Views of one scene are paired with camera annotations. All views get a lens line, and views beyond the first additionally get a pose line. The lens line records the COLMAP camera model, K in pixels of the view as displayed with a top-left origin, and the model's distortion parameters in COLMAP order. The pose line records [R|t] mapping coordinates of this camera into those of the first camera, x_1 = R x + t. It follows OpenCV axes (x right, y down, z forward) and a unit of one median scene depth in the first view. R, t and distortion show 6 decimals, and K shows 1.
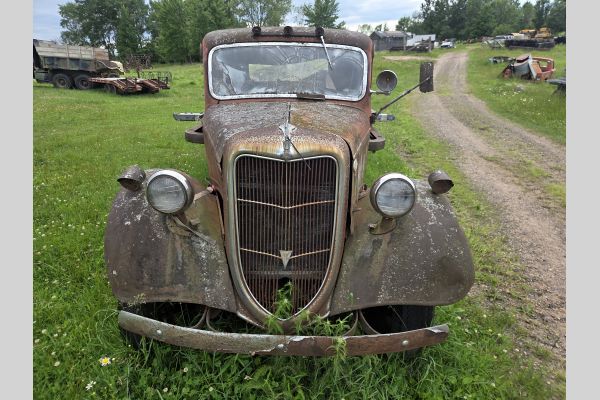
lens RADIAL K [[368.4, 0, 298.4], [0, 368.4, 196.1], [0, 0, 1]] dist [0.044938, -0.029735]
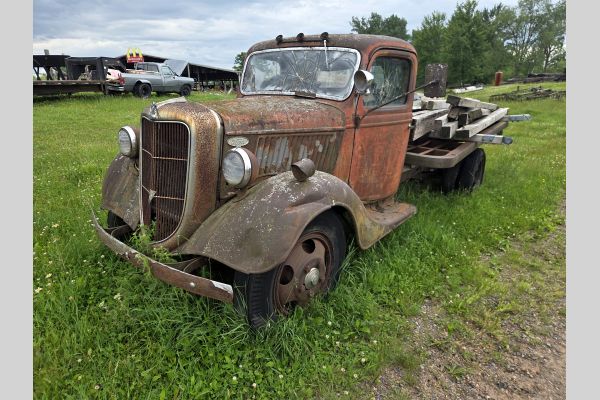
lens RADIAL K [[368.4, 0, 298.6], [0, 368.4, 205.1], [0, 0, 1]] dist [0.044938, -0.029735]
pose [[0.786070, 0.204098, -0.583471, 0.729449], [-0.231297, 0.972464, 0.028556, 0.023888], [0.573233, 0.112508, 0.811632, 0.131441]]
